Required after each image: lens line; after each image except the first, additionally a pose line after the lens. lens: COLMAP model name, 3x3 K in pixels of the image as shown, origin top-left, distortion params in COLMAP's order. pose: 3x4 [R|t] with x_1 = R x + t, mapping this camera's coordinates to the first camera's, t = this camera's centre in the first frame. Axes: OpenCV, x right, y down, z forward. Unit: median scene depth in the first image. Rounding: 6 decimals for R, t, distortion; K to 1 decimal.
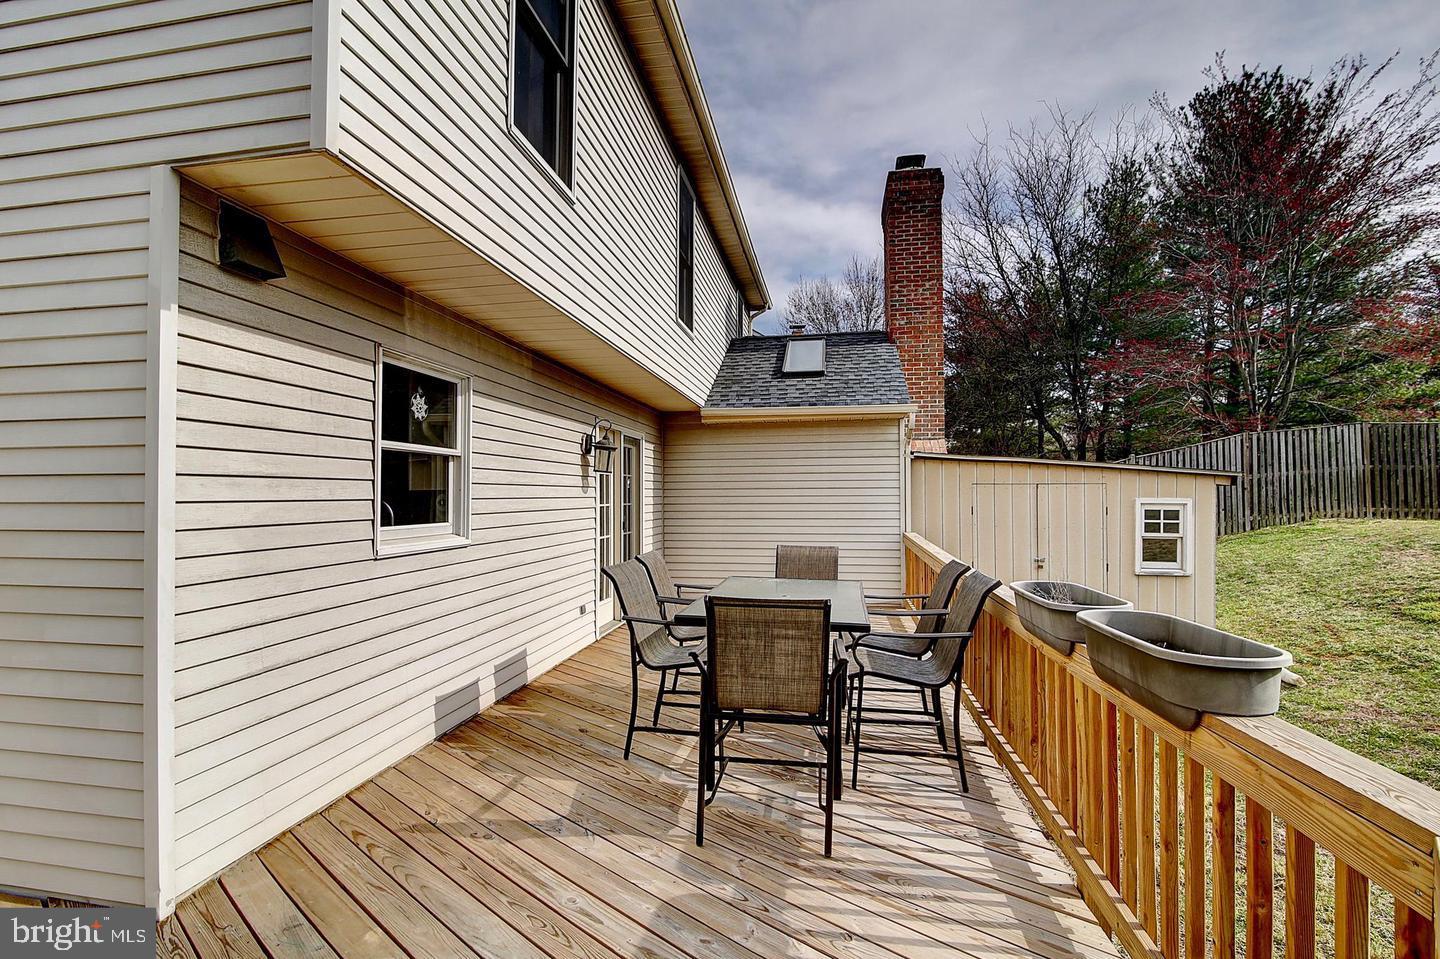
lens RADIAL K [[679.4, 0, 715.5], [0, 679.4, 483.9], [0, 0, 1]] dist [-0.014866, -0.000272]
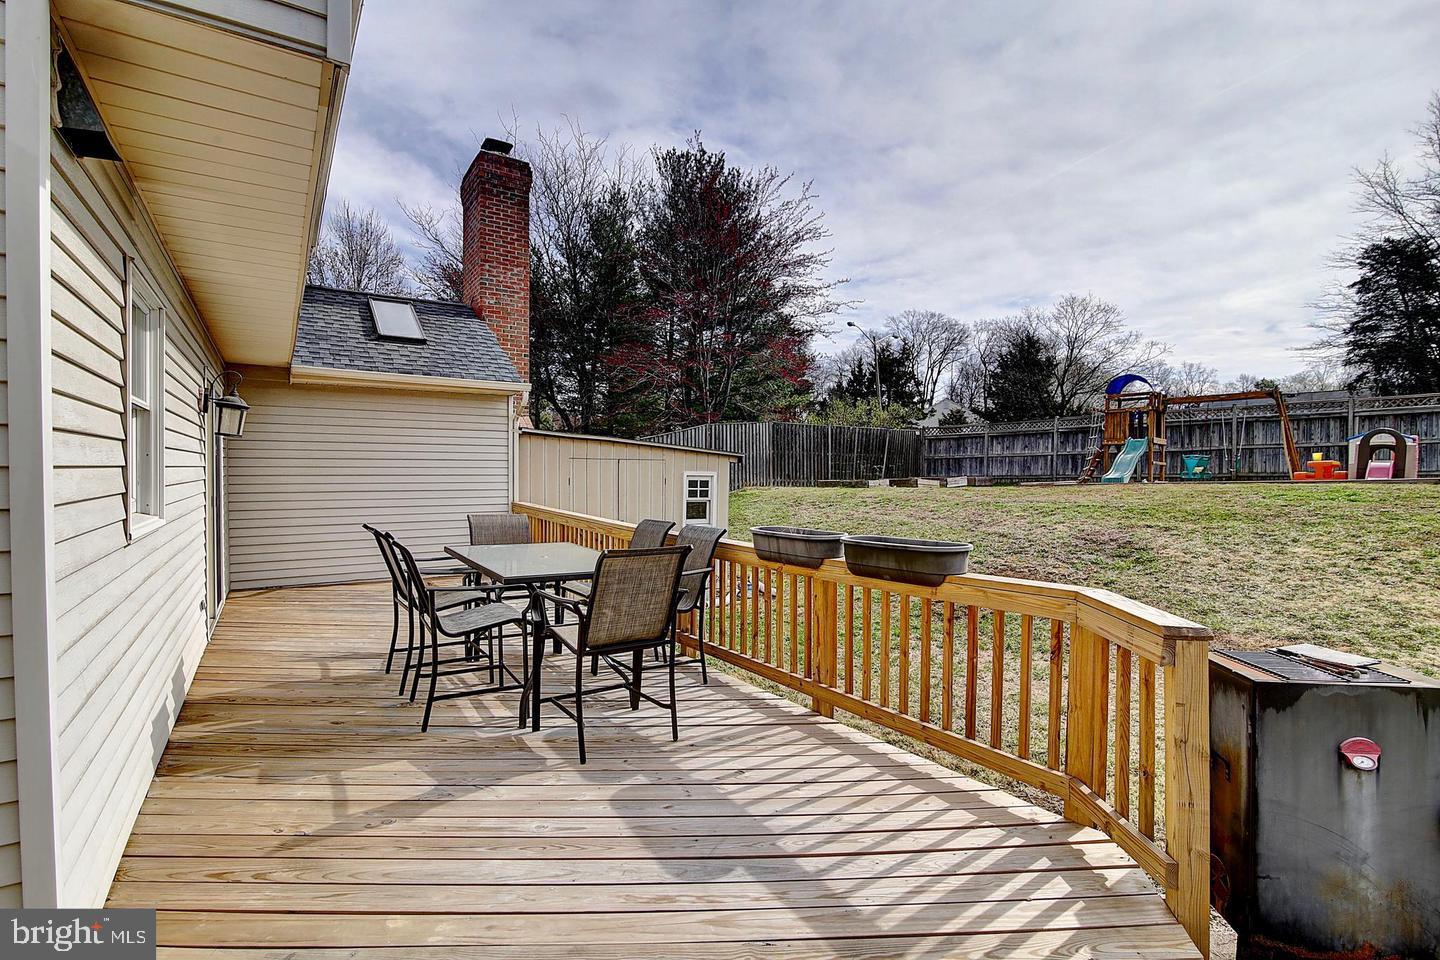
lens RADIAL K [[679.4, 0, 715.5], [0, 679.4, 484.4], [0, 0, 1]] dist [-0.014866, -0.000272]
pose [[0.718924, -0.007611, 0.695048, -0.235002], [-0.019870, 0.999306, 0.031496, 0.003099], [-0.694805, -0.036454, 0.718274, 0.004961]]
